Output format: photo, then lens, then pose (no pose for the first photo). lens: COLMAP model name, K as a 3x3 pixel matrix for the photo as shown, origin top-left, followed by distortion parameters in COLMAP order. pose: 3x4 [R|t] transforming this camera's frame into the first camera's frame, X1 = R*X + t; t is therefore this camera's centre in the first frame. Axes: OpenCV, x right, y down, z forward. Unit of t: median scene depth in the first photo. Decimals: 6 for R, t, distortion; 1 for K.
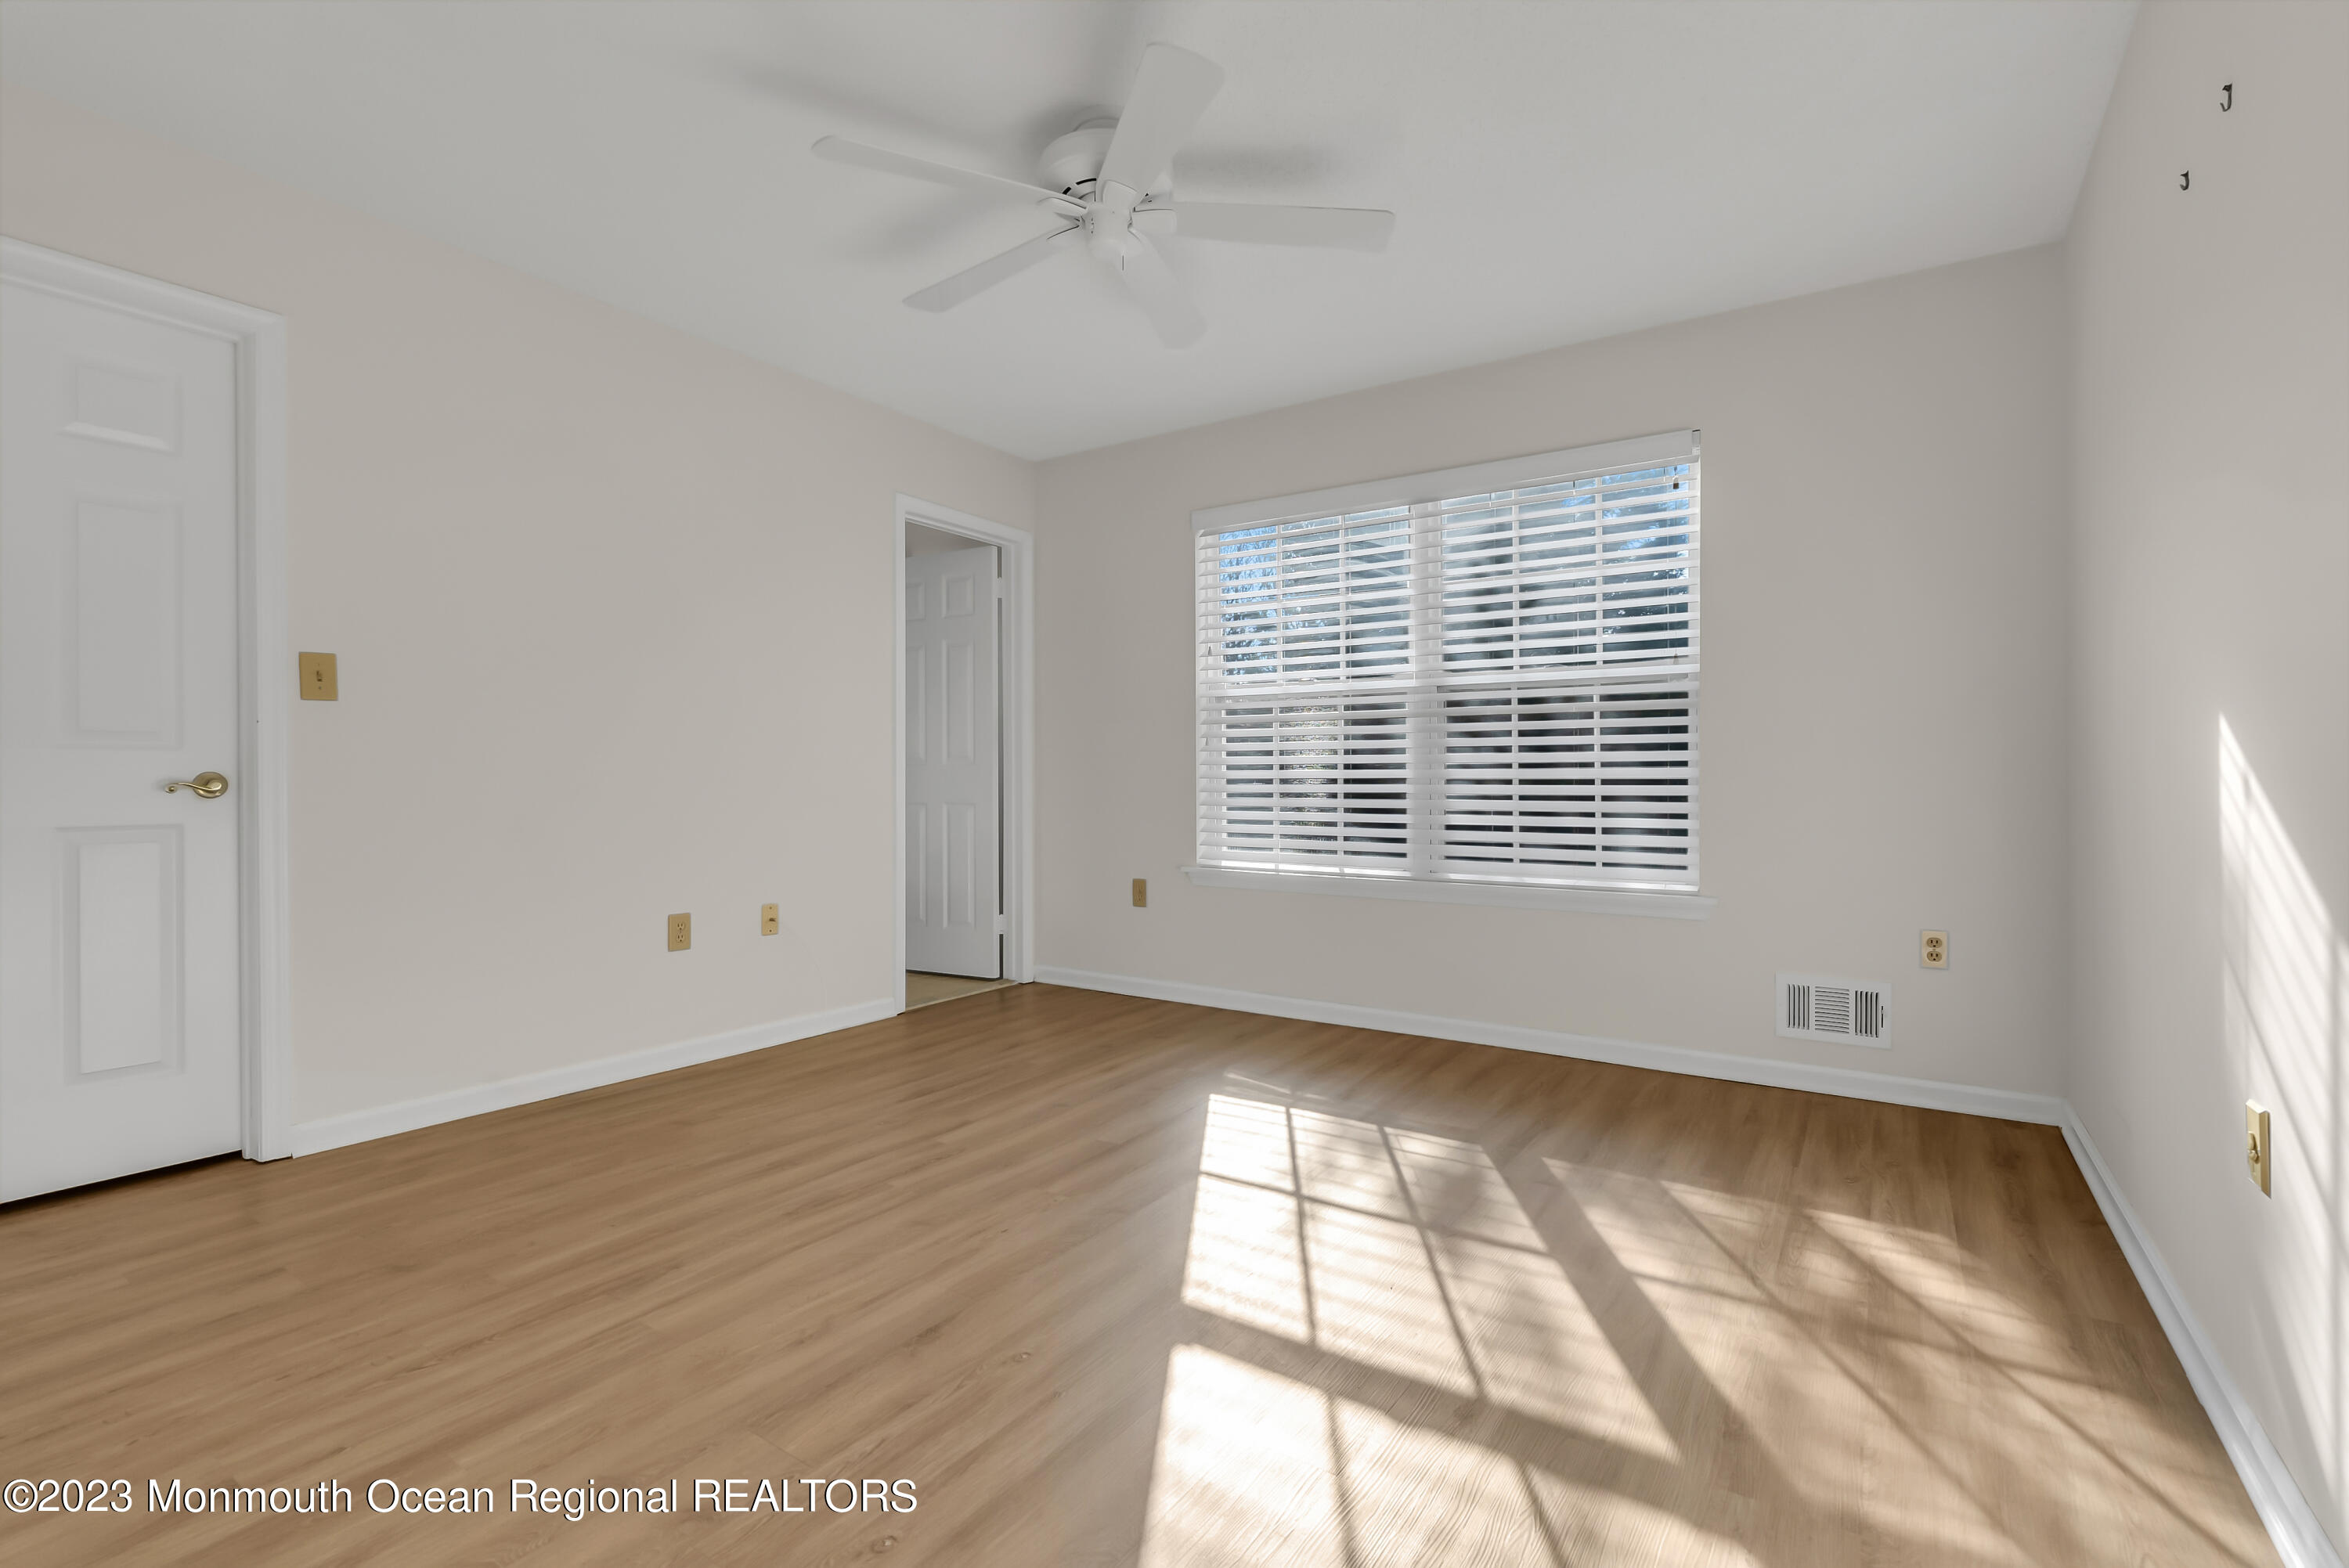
lens RADIAL K [[1064.0, 0, 1171.1], [0, 1064.0, 782.1], [0, 0, 1]] dist [-0.000445, 0.000185]
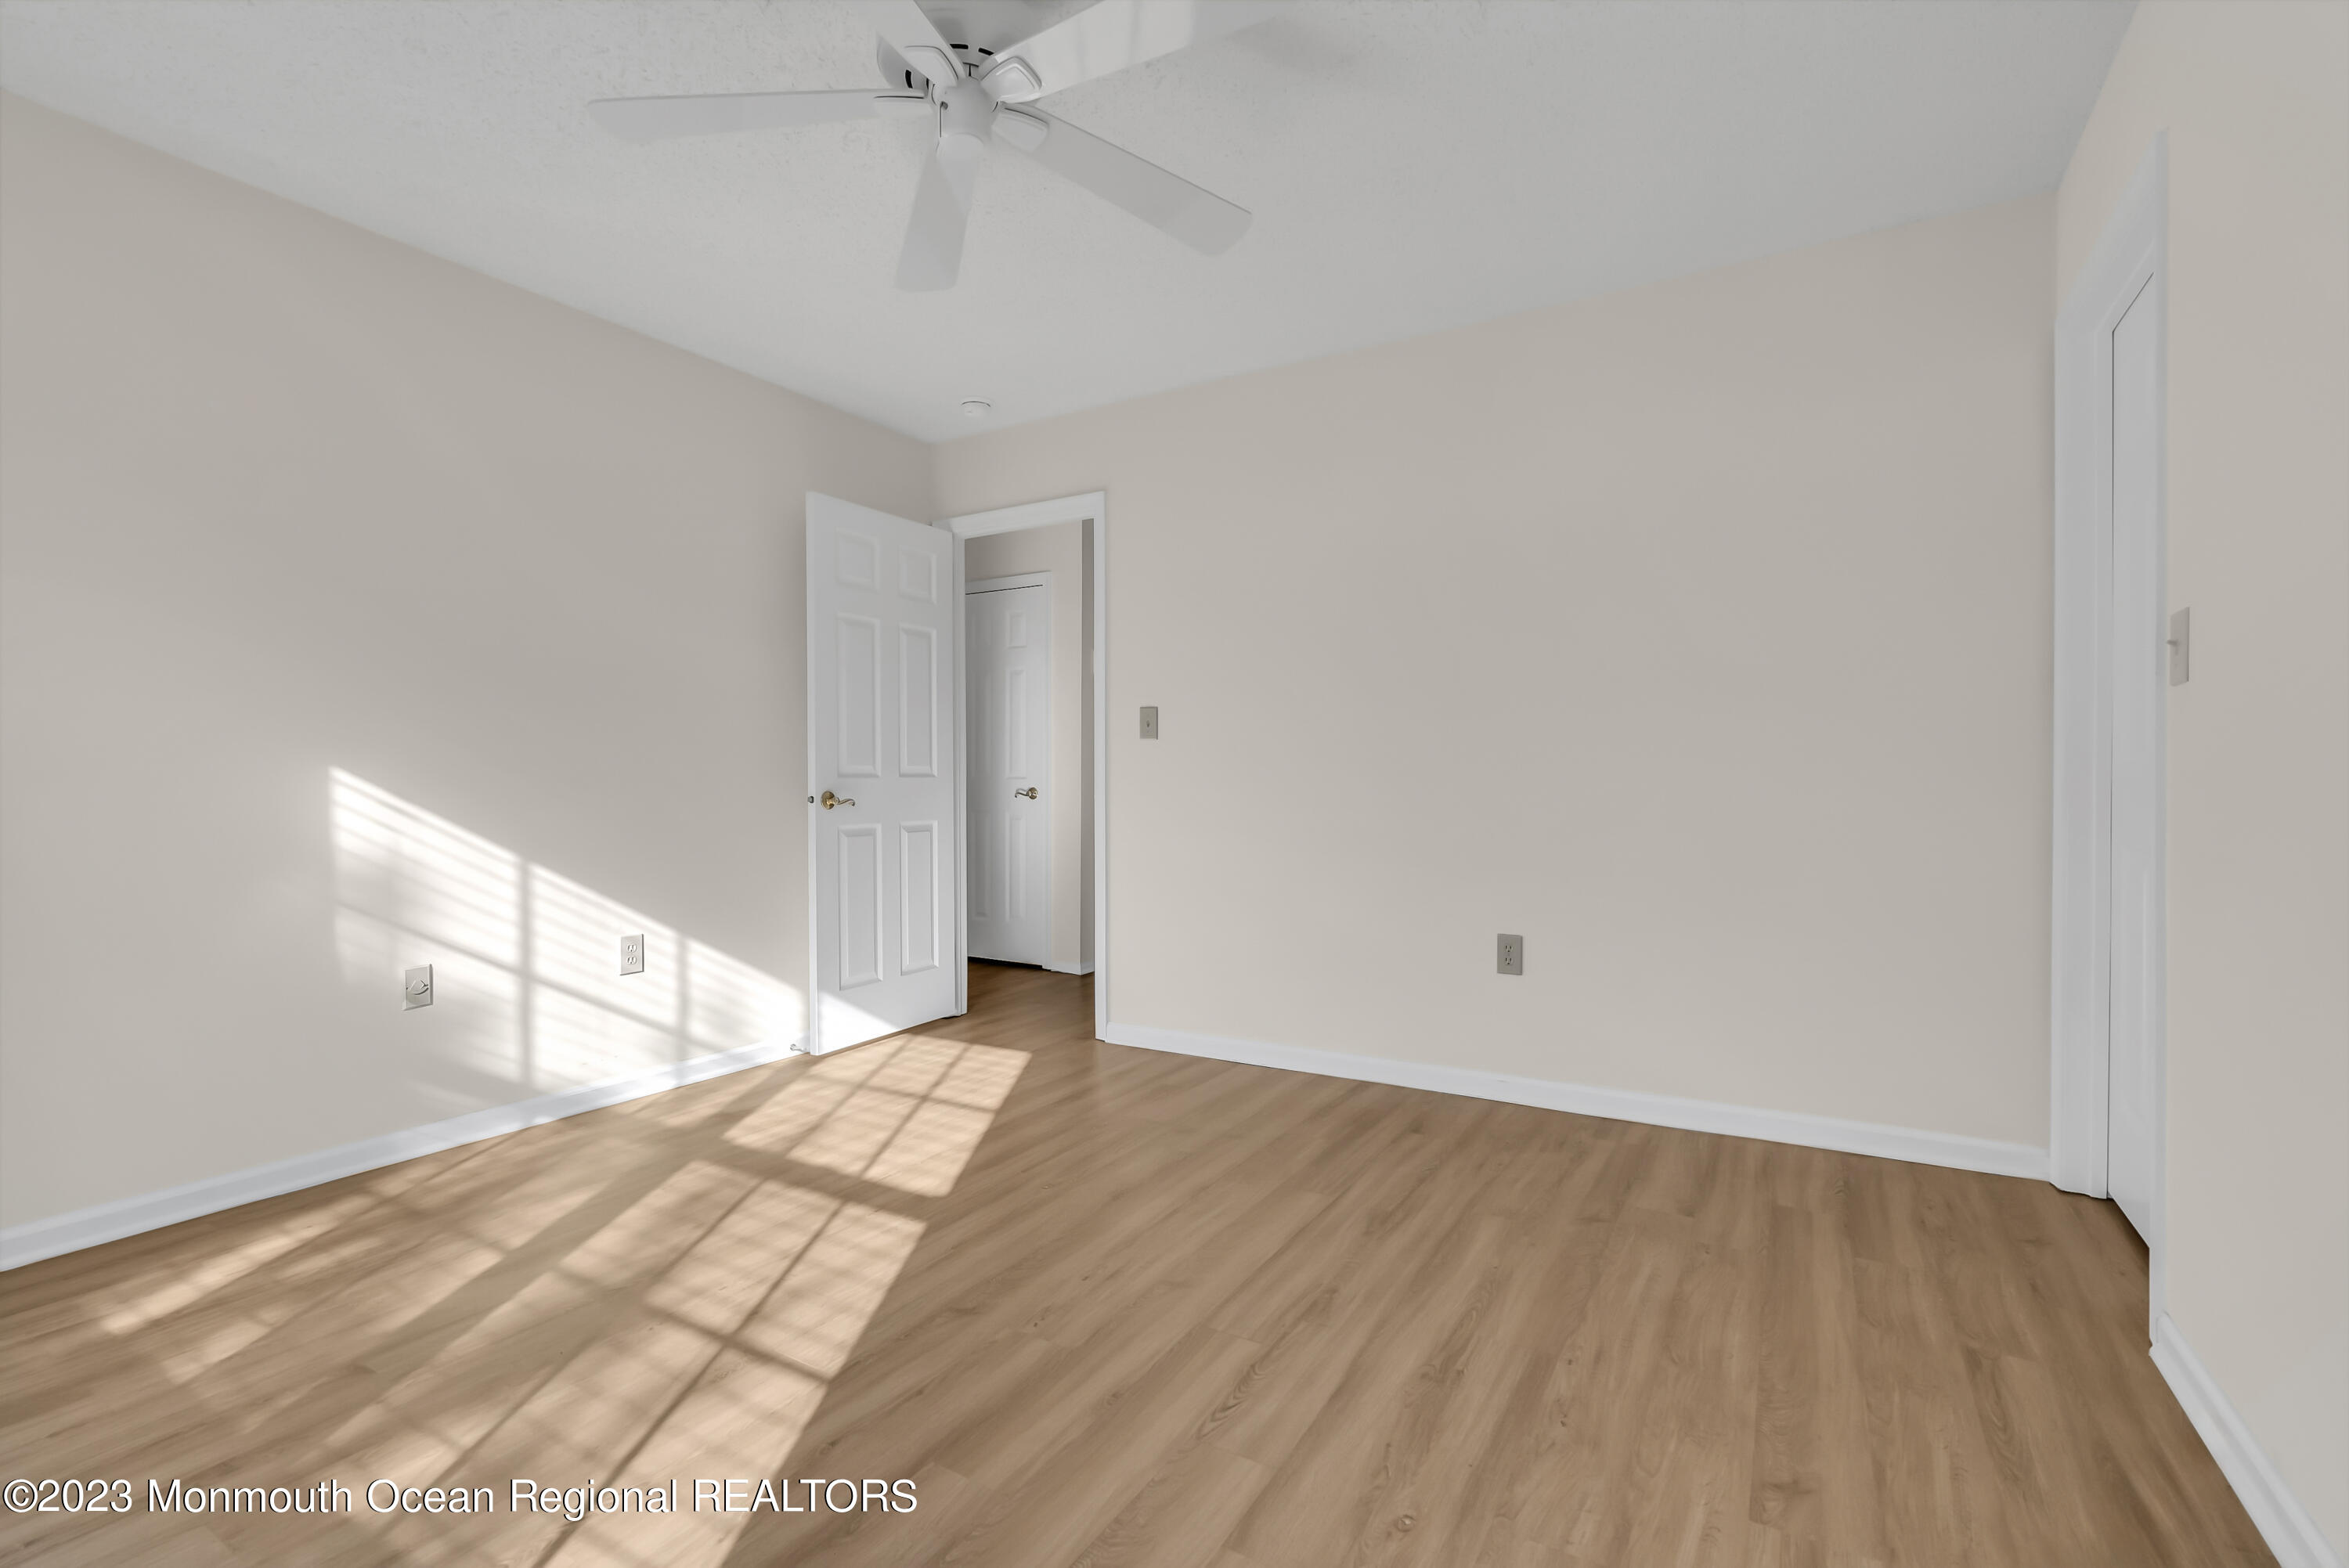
lens RADIAL K [[1064.0, 0, 1178.4], [0, 1064.0, 784.9], [0, 0, 1]] dist [-0.000445, 0.000185]
pose [[-0.998160, 0.006015, -0.060332, -0.194400], [0.005747, 0.999973, 0.004615, -0.028886], [0.060358, 0.004260, -0.998168, 2.072305]]
